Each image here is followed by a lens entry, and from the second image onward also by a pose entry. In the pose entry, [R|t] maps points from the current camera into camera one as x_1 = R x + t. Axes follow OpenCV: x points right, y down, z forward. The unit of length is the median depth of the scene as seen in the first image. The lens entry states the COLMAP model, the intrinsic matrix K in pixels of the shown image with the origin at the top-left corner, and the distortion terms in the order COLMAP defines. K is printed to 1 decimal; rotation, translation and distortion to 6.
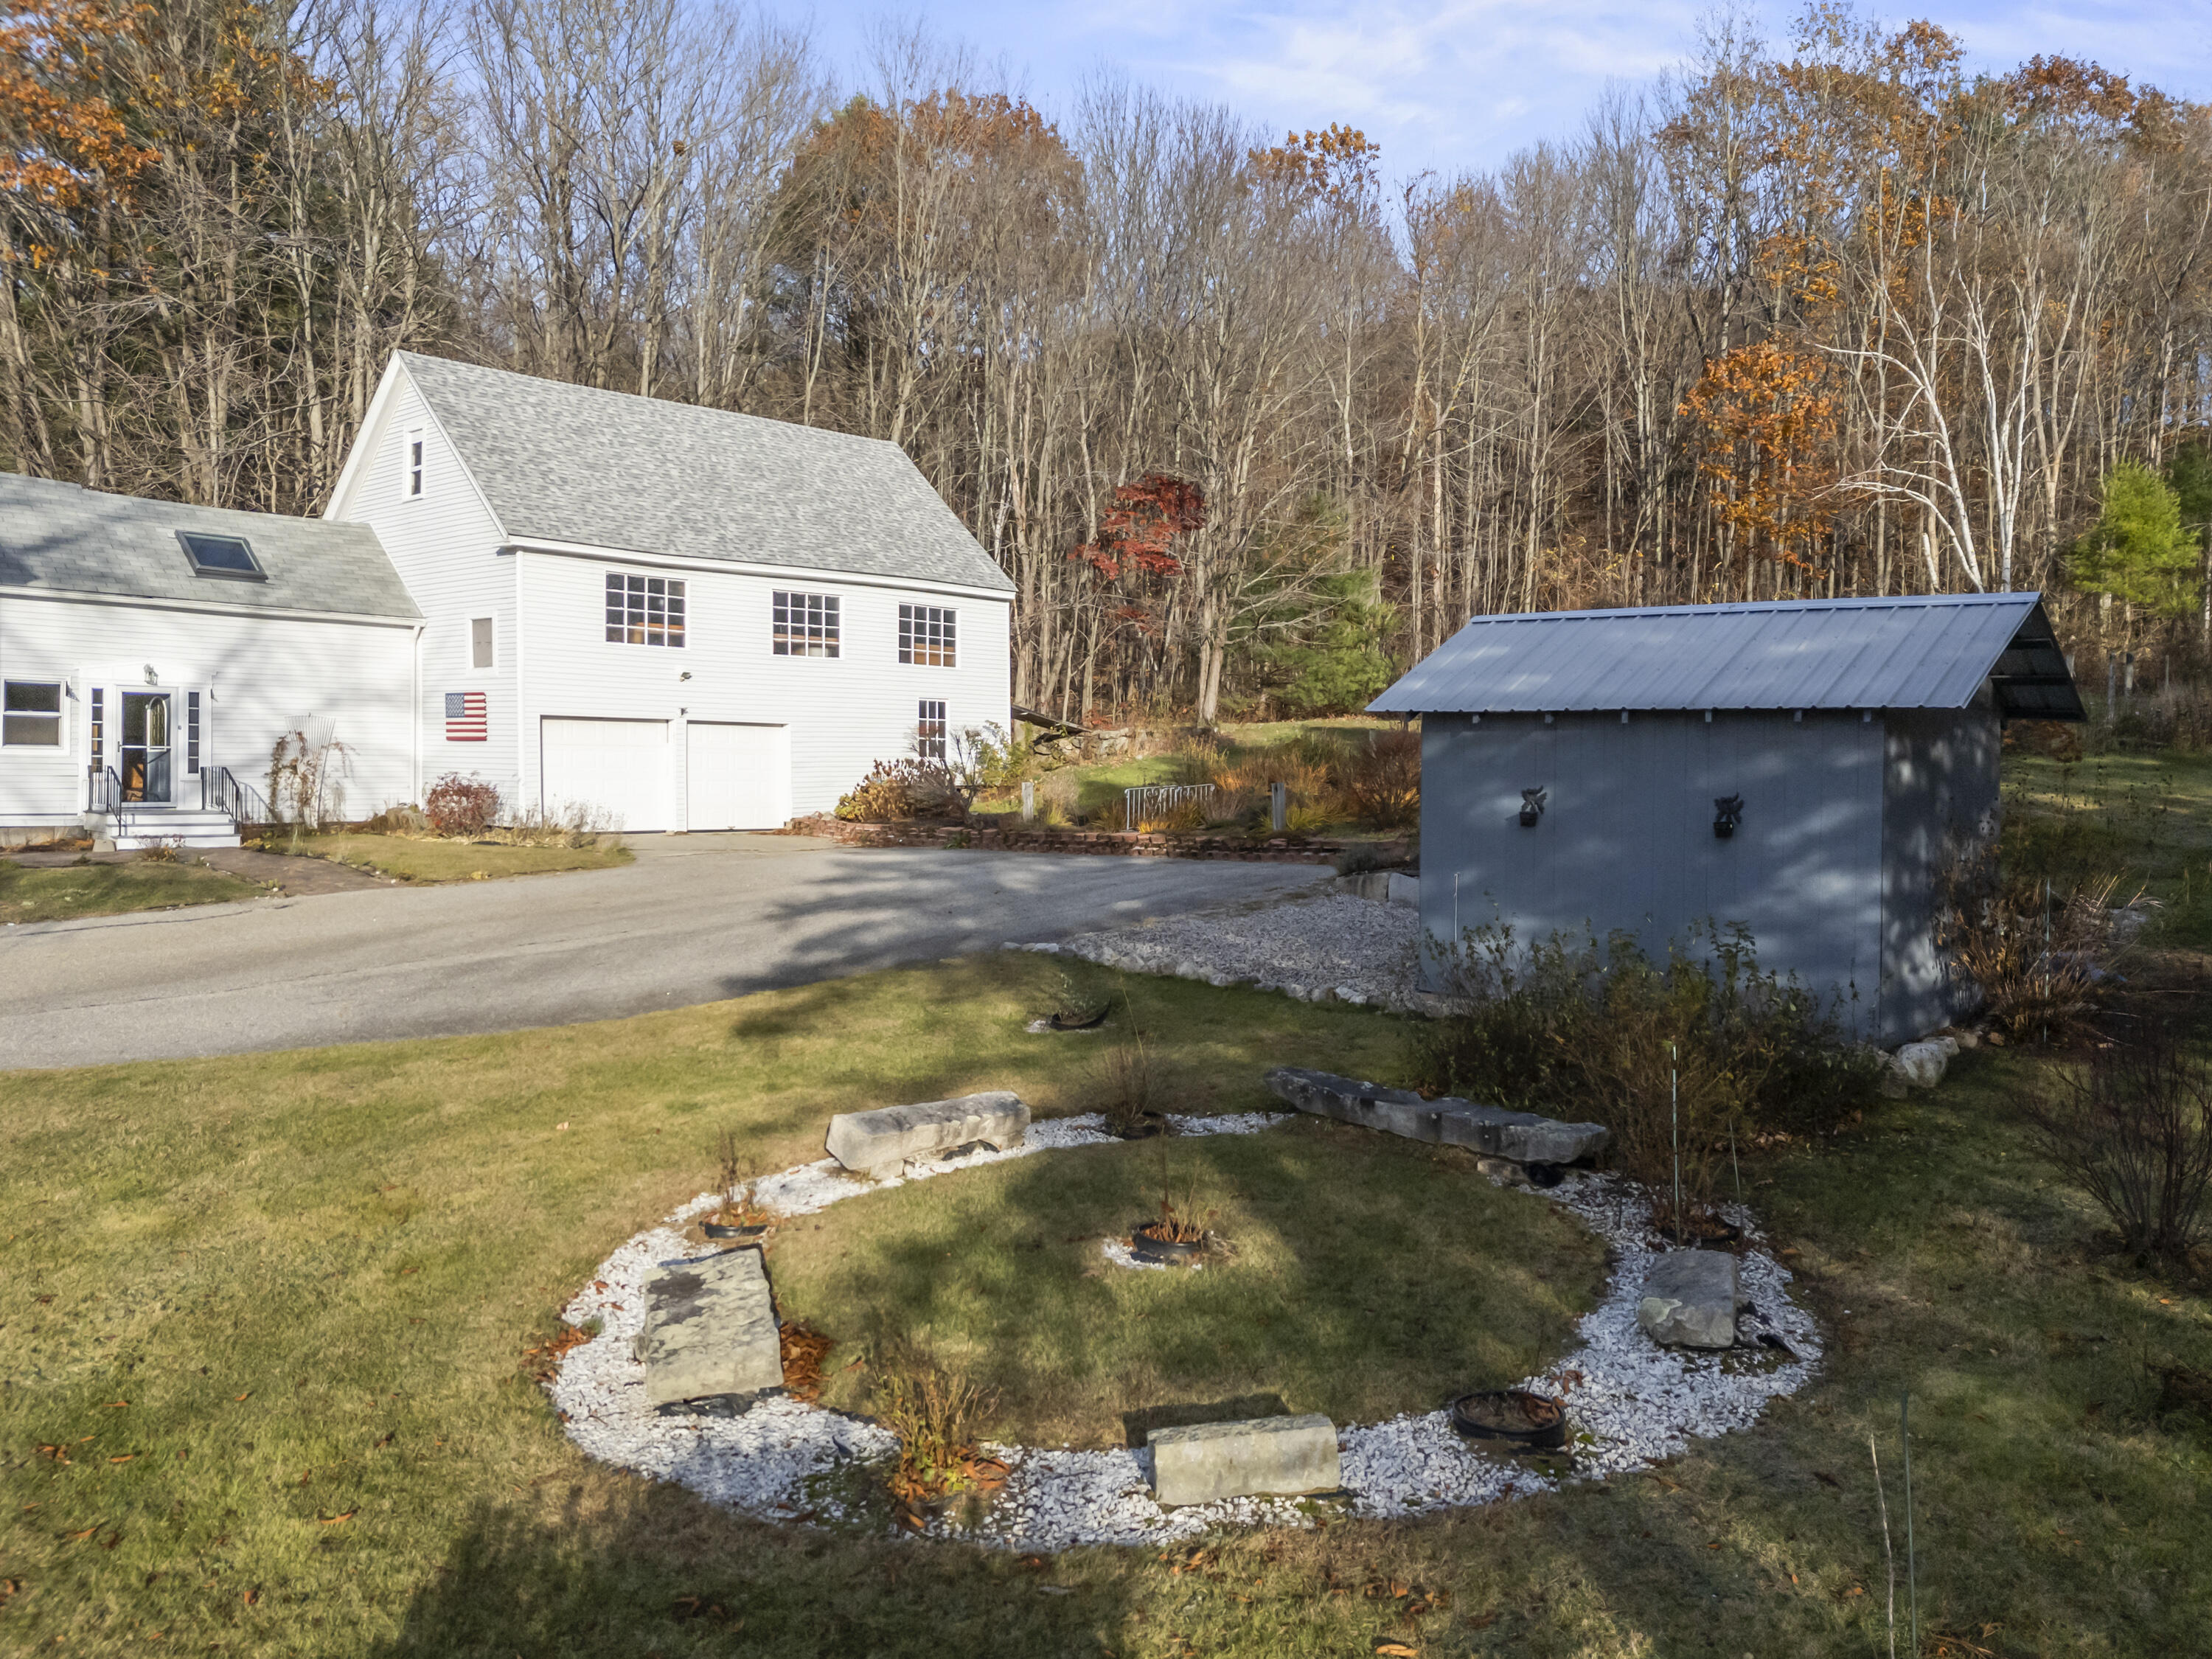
lens RADIAL K [[1639.8, 0, 1096.2], [0, 1639.8, 785.9], [0, 0, 1]] dist [0.082636, -0.087076]
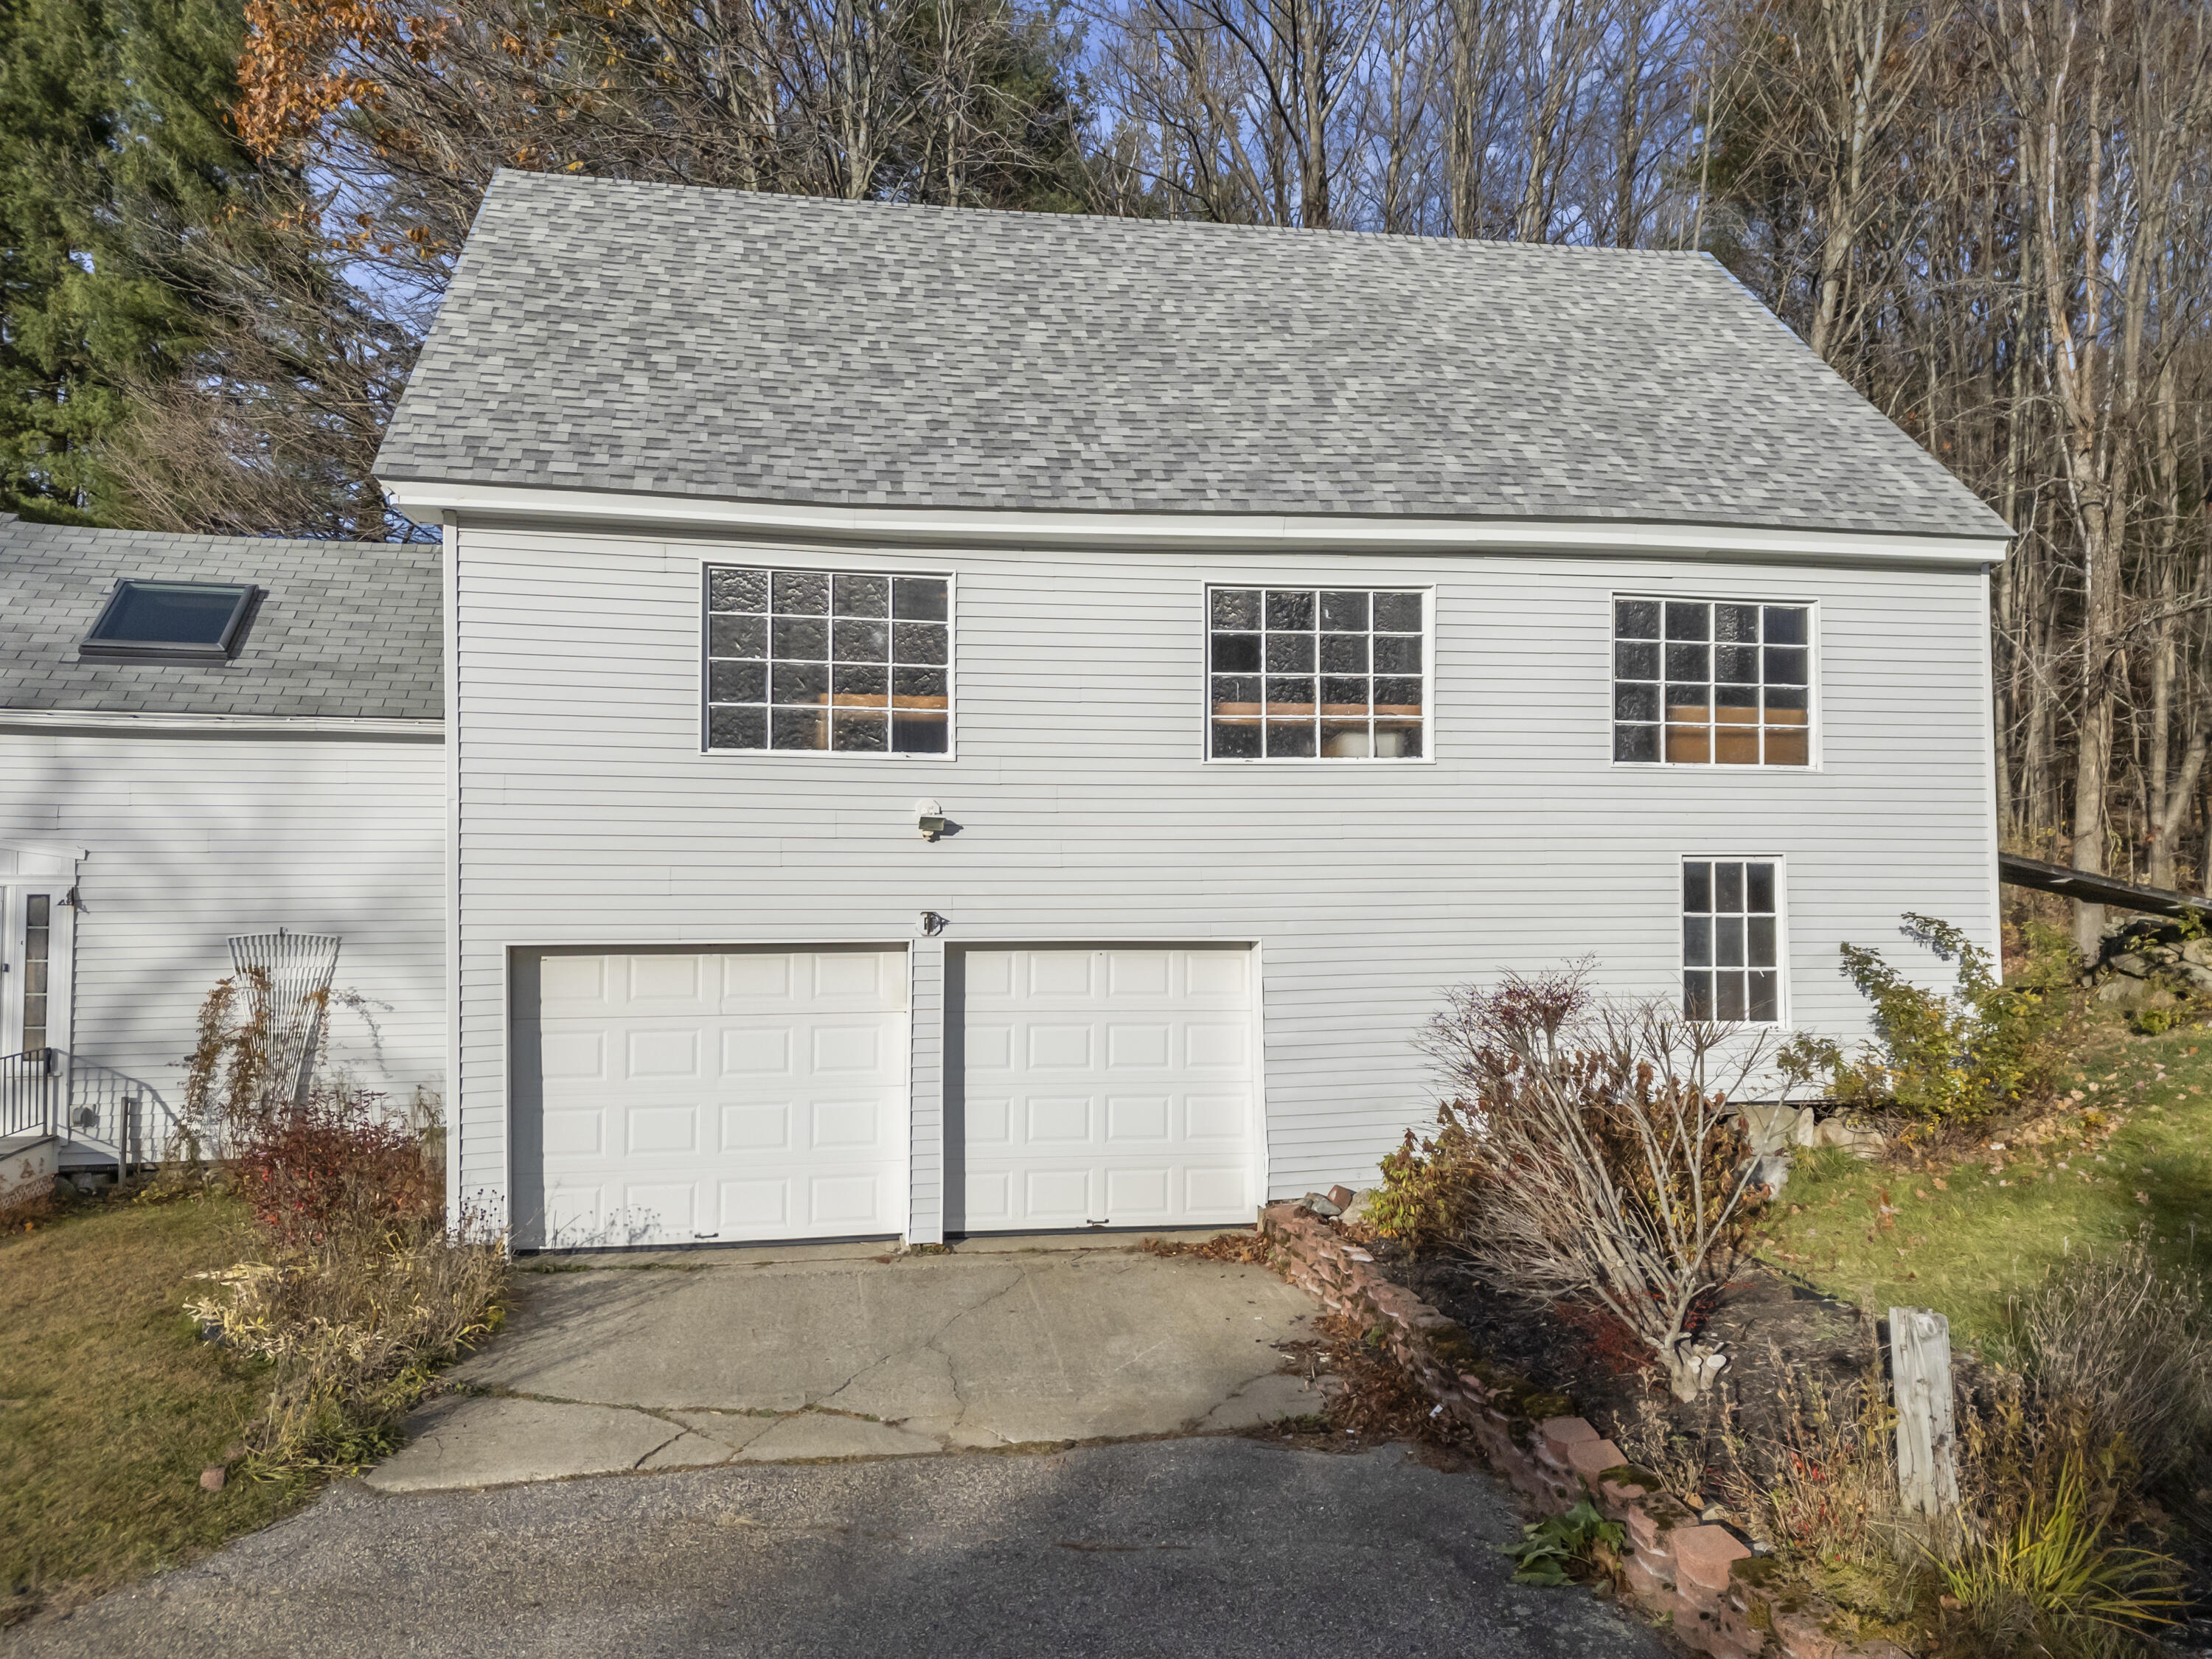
lens RADIAL K [[1614.3, 0, 1104.3], [0, 1614.3, 833.0], [0, 0, 1]] dist [0.076246, -0.077658]
pose [[0.810630, -0.023303, -0.585095, -0.002047], [0.000488, 0.999234, -0.039122, -0.048429], [0.585559, 0.031428, 0.810020, 0.691215]]
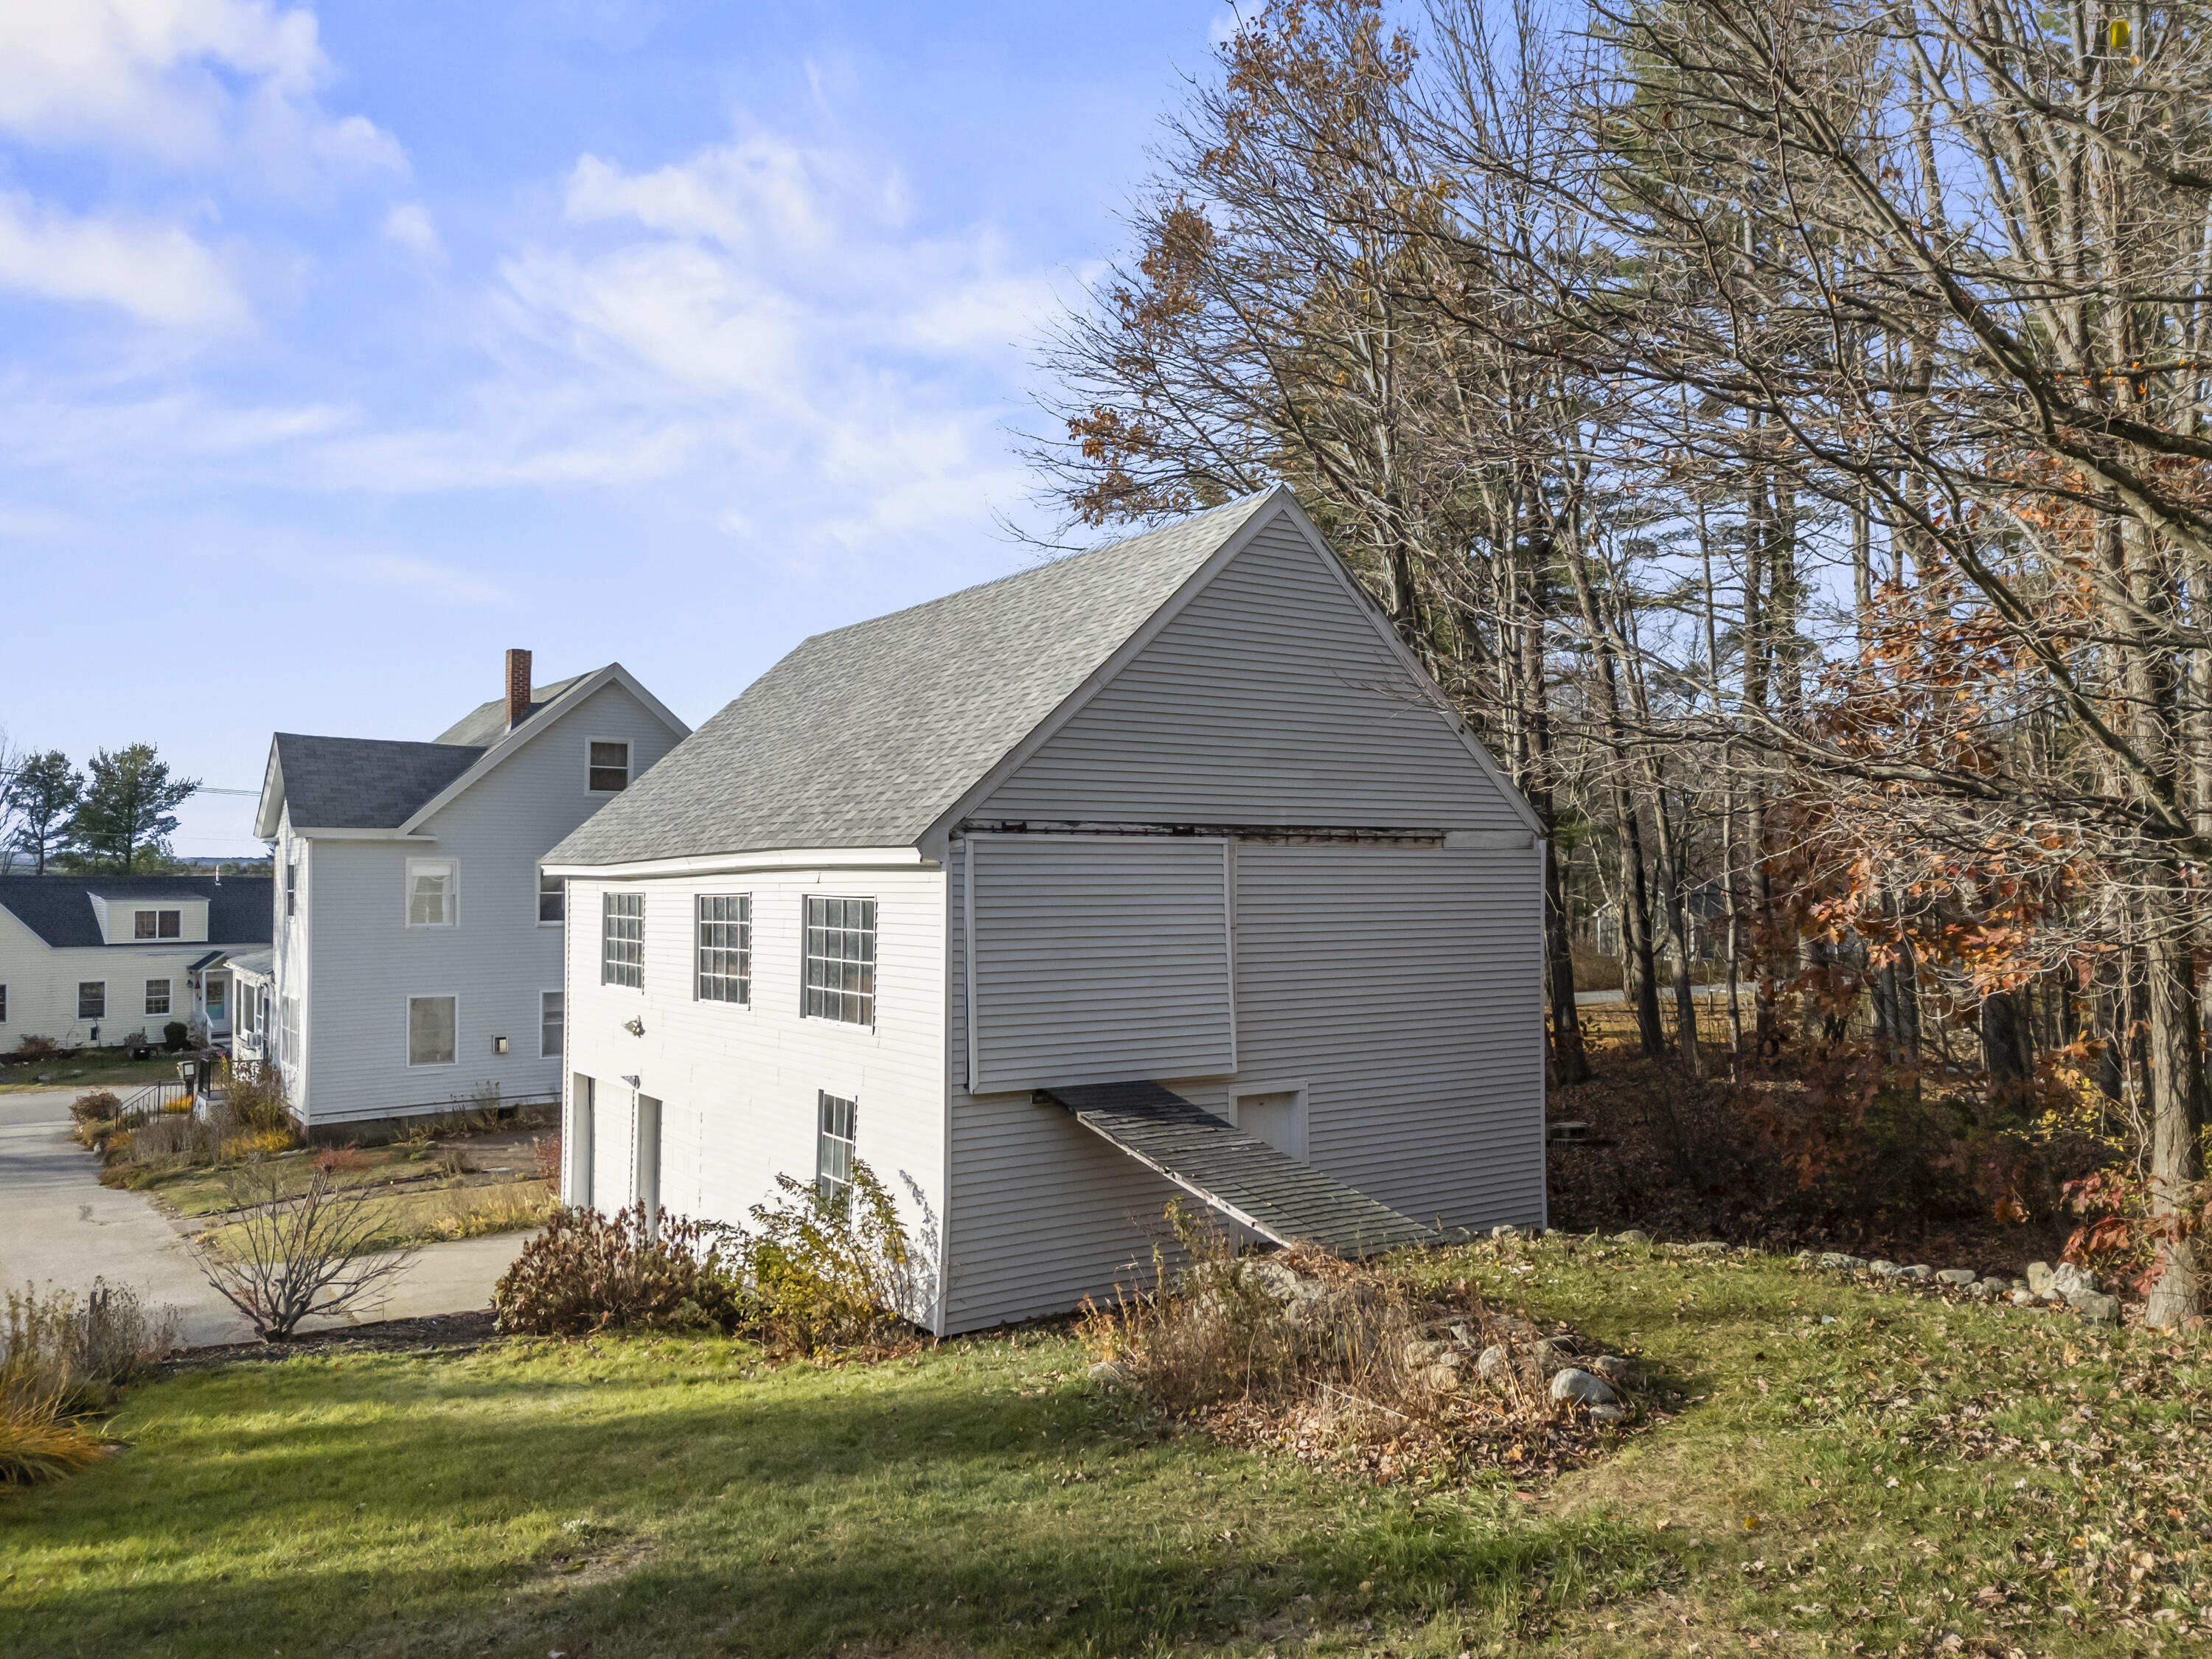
lens RADIAL K [[1605.4, 0, 1095.7], [0, 1605.4, 881.3], [0, 0, 1]] dist [0.079862, -0.070631]
pose [[-0.219293, -0.013984, -0.975559, 0.366702], [-0.018568, 0.999776, -0.010157, -0.120925], [0.975482, 0.015887, -0.219503, 1.284841]]
